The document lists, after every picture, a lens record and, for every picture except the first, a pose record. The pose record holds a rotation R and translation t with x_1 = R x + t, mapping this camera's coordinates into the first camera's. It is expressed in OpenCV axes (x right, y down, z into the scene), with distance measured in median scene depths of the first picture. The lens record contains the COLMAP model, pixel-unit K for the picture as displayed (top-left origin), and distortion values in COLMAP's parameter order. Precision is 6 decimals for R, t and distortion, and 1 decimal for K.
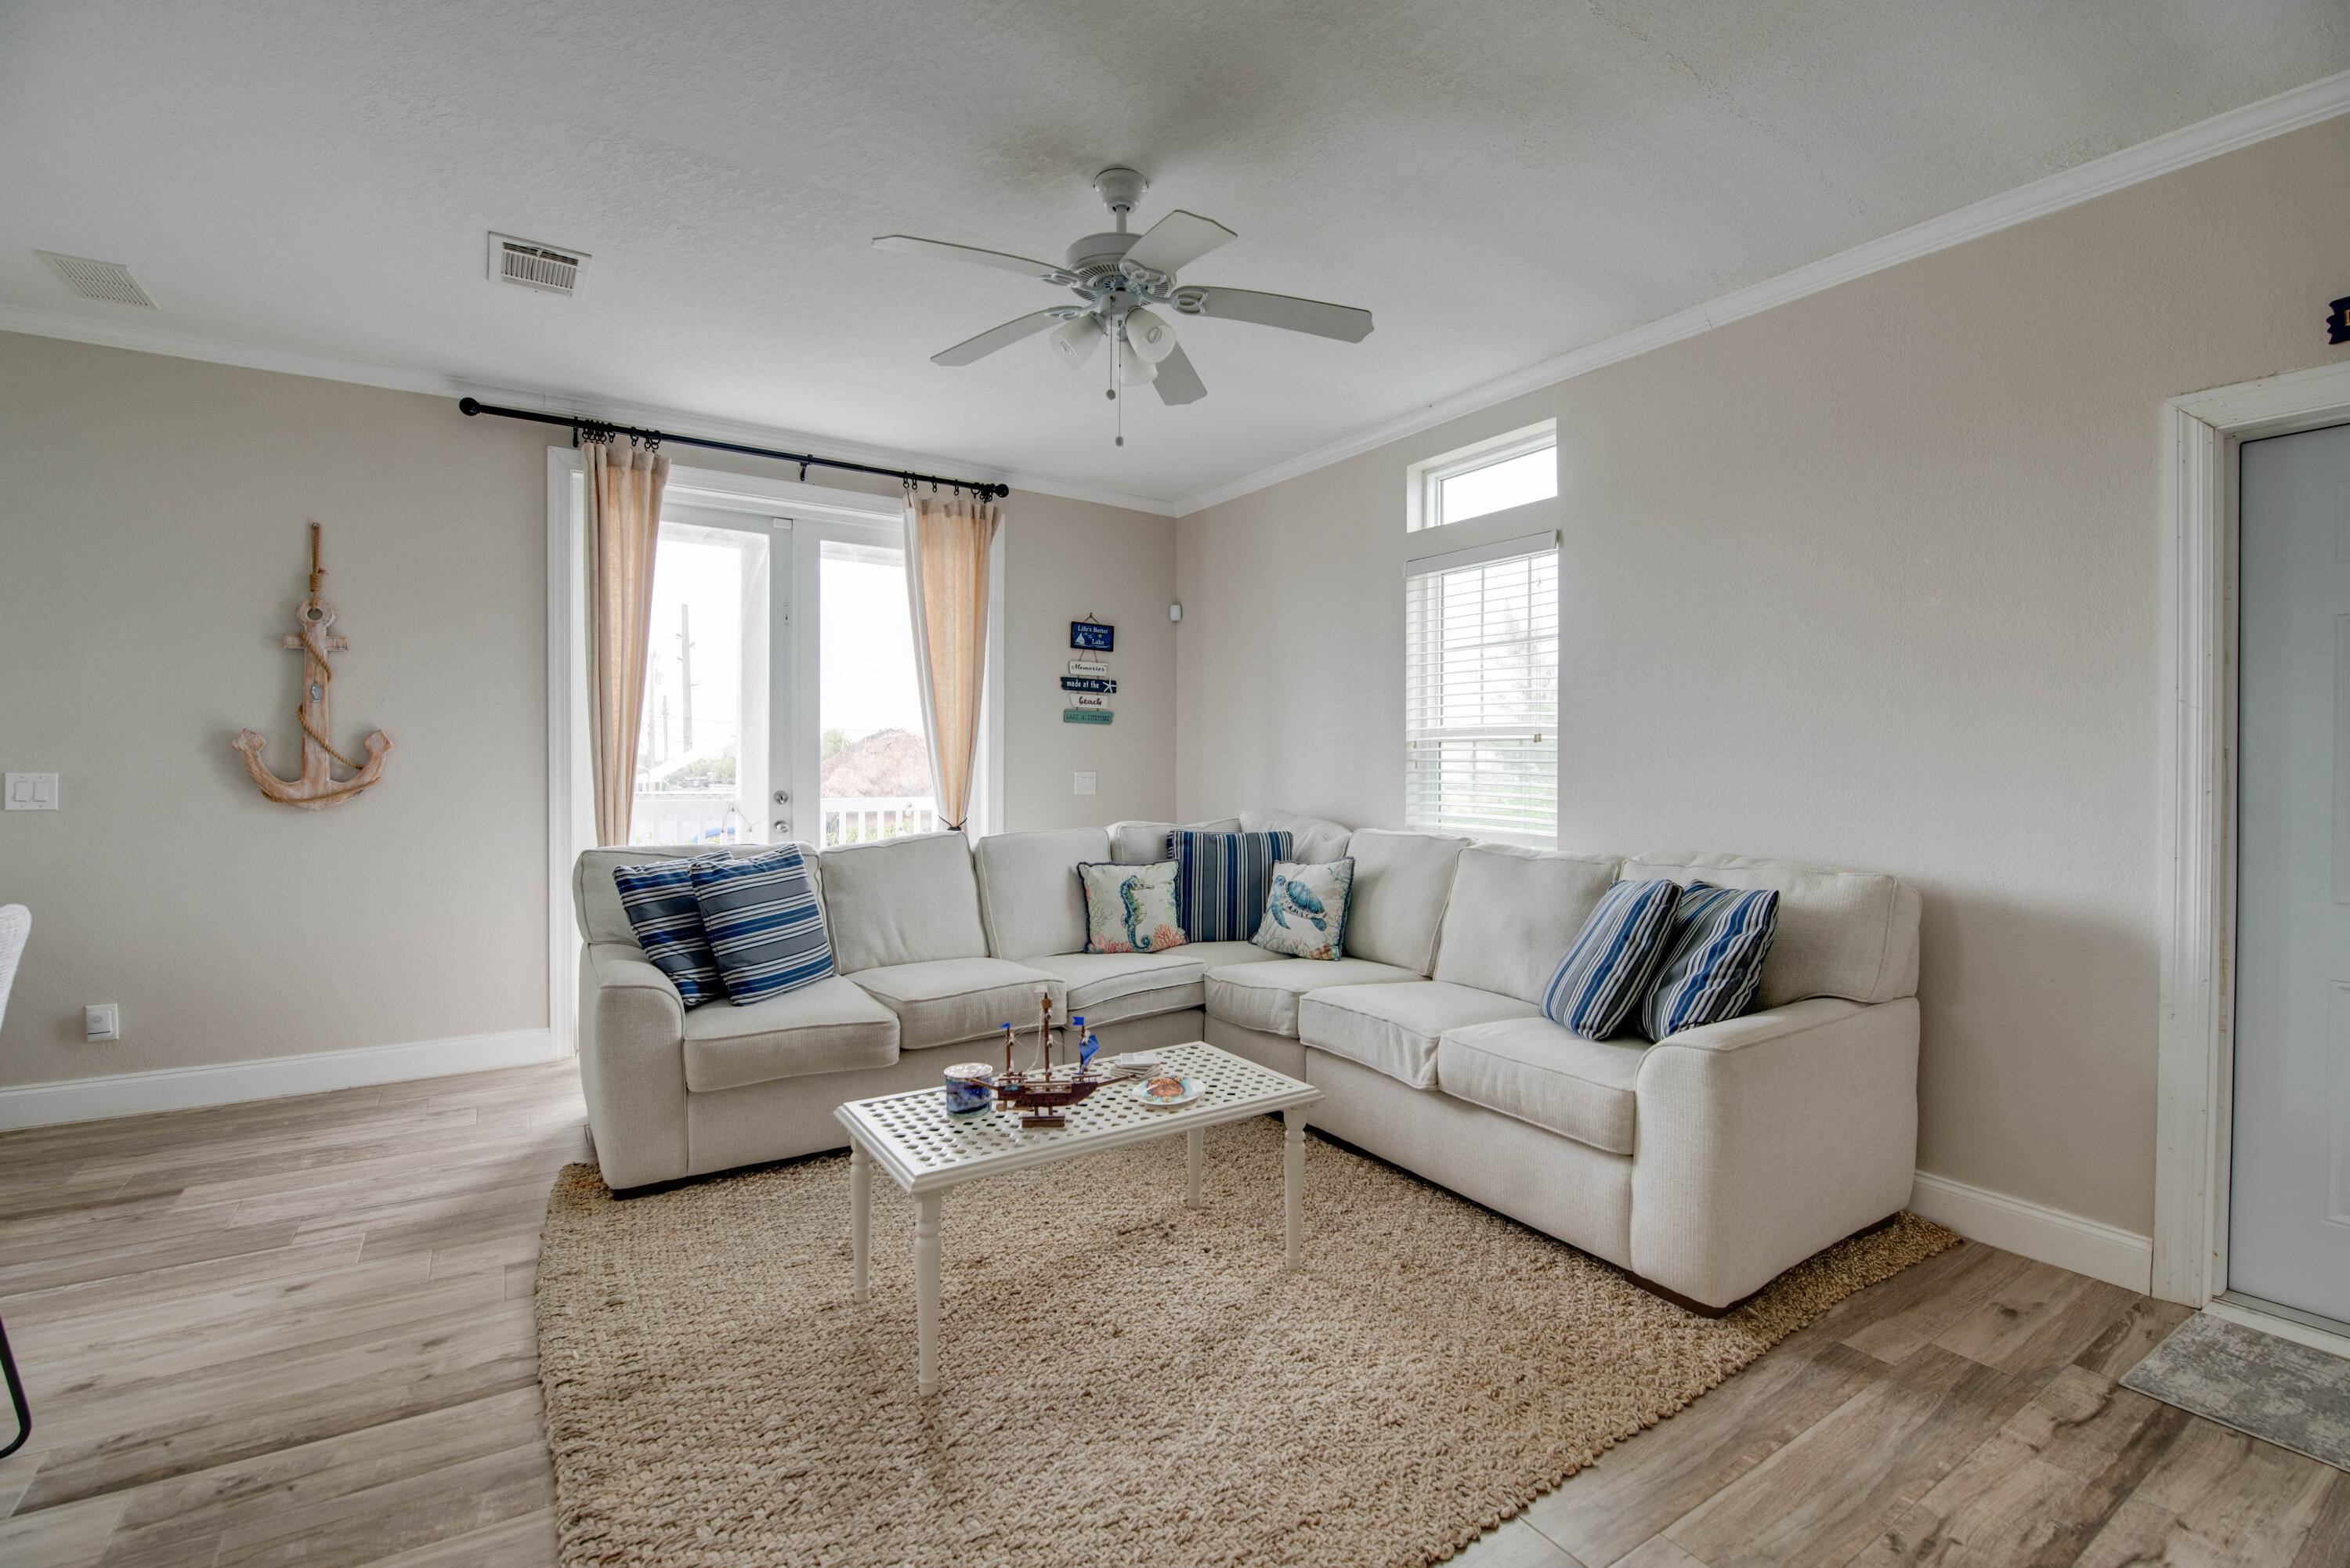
lens RADIAL K [[1023.1, 0, 1182.0], [0, 1023.1, 778.2], [0, 0, 1]] dist [0.004062, -0.011140]
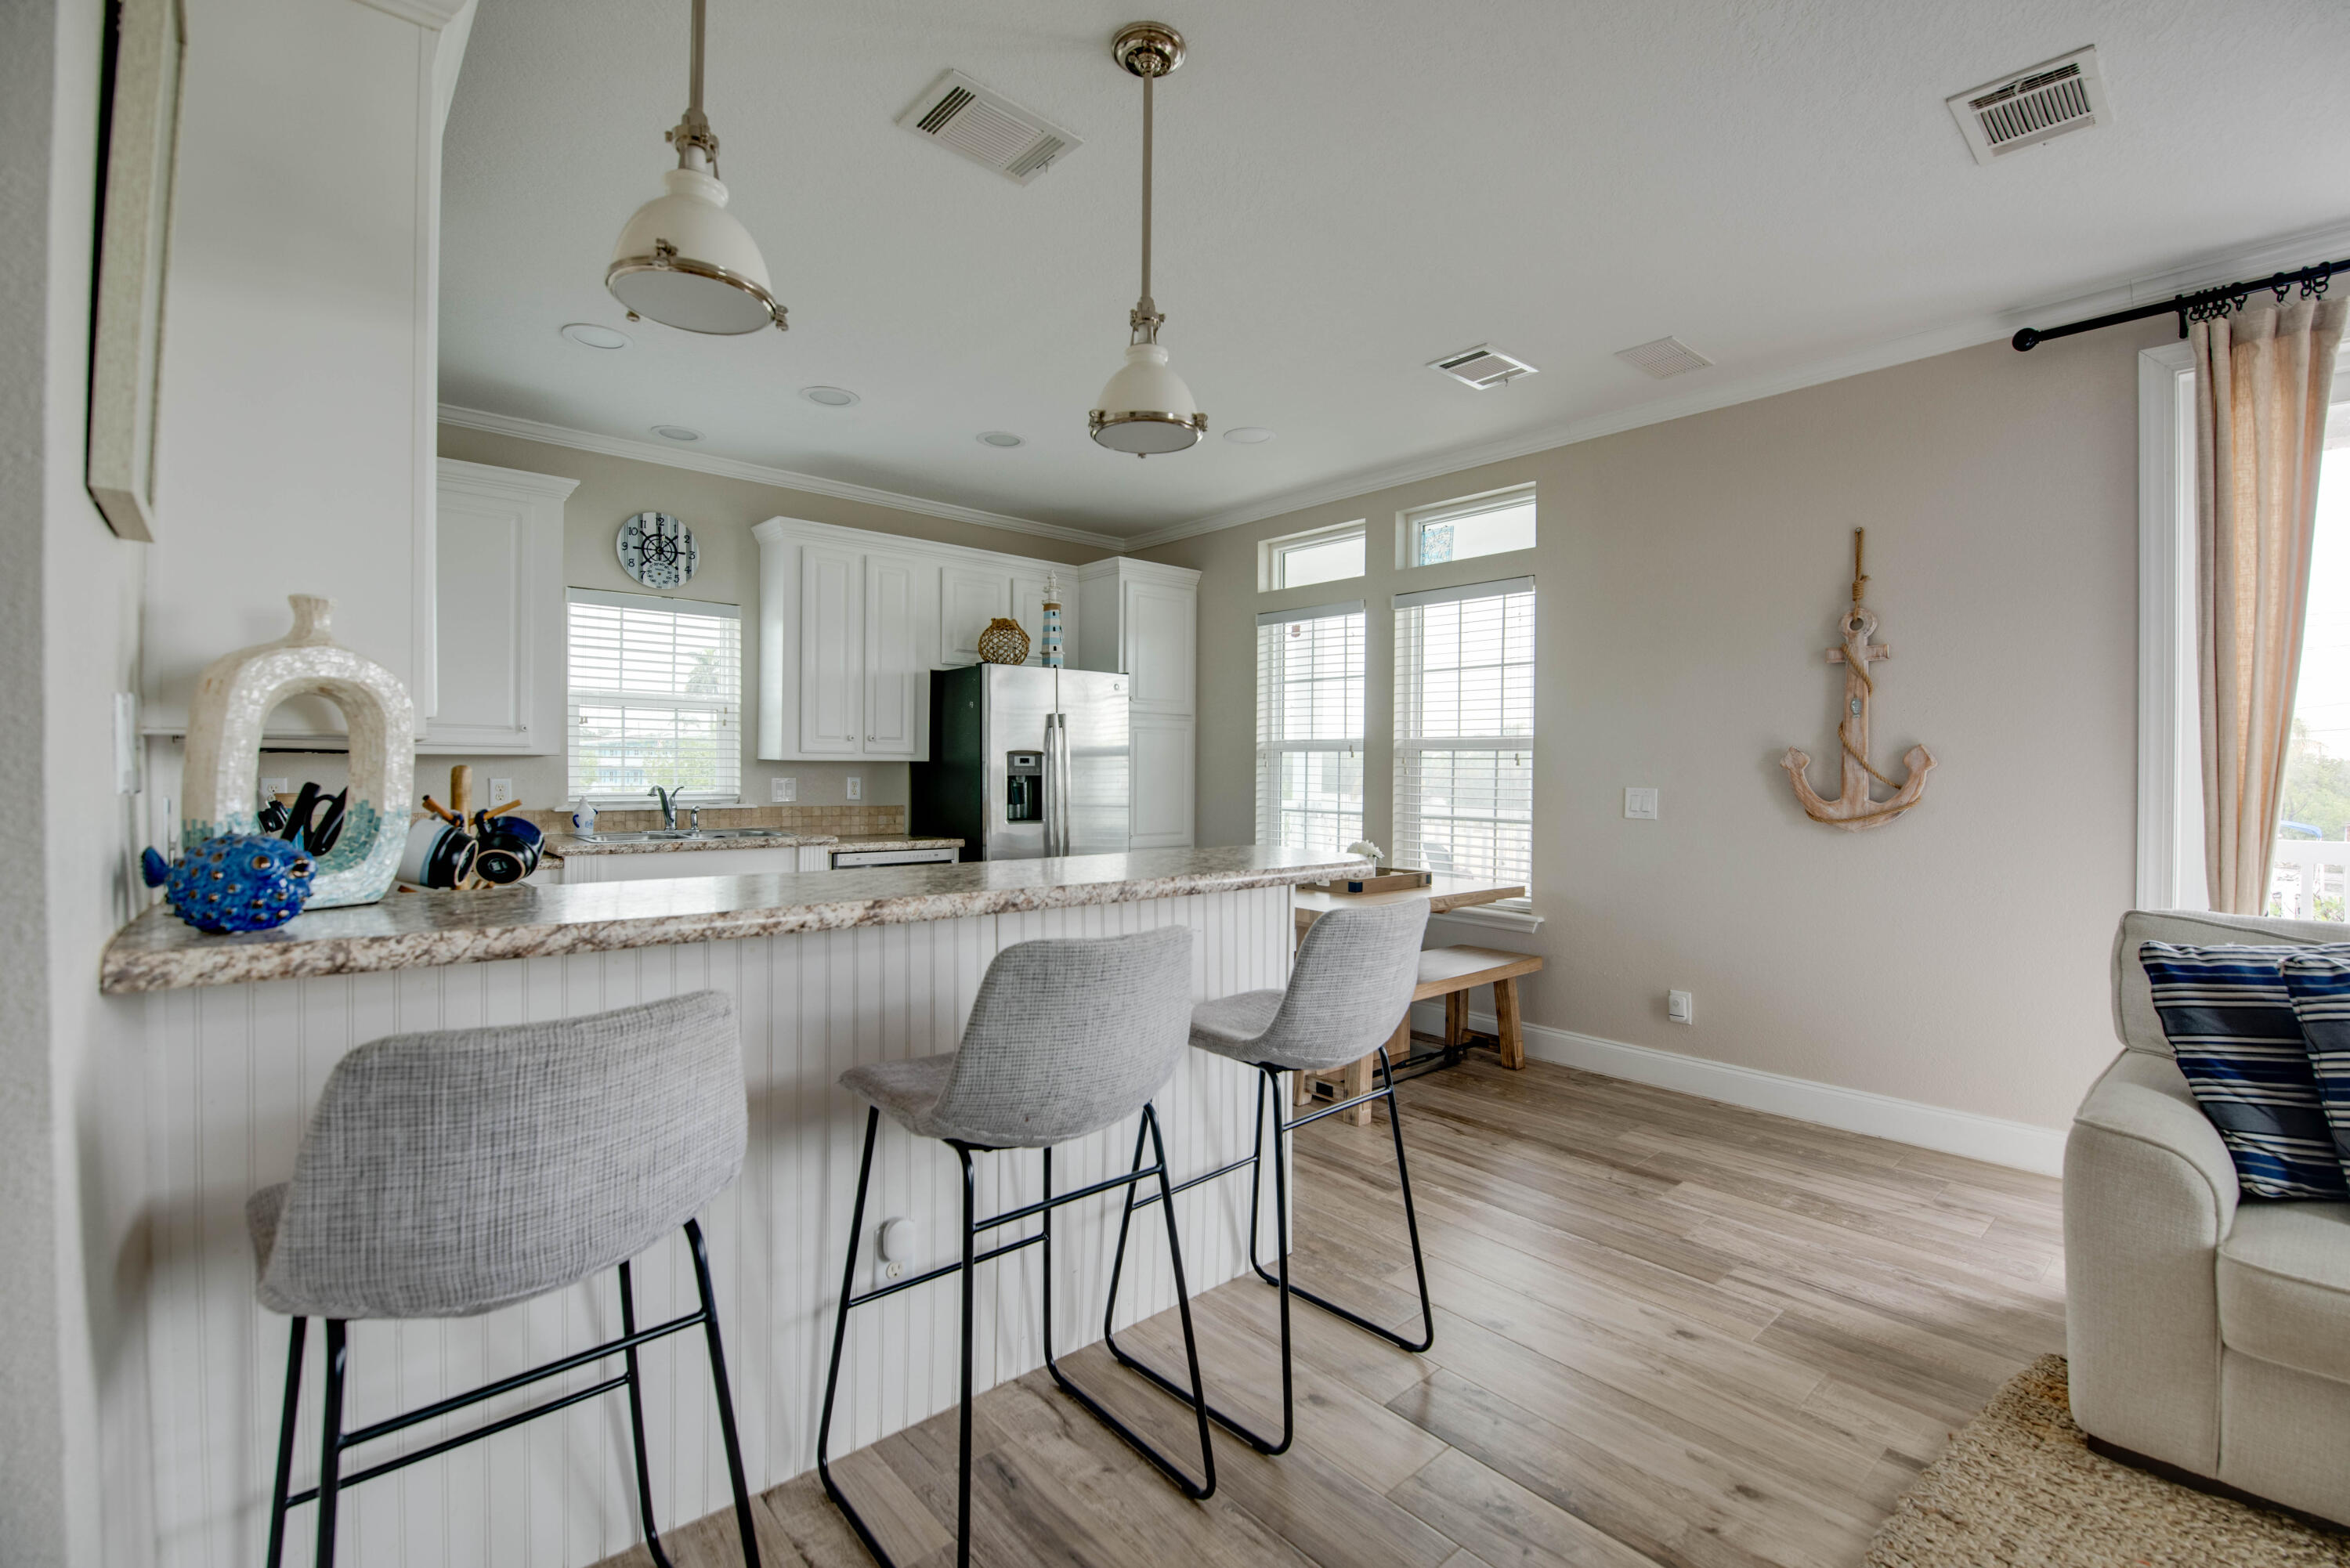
lens RADIAL K [[1033.5, 0, 1175.9], [0, 1033.5, 778.2], [0, 0, 1]] dist [0.002167, -0.011495]
pose [[0.143295, 0.002004, -0.989678, 0.007292], [-0.020754, 0.999784, -0.000981, -0.004043], [0.989462, 0.020681, 0.143305, 0.240219]]
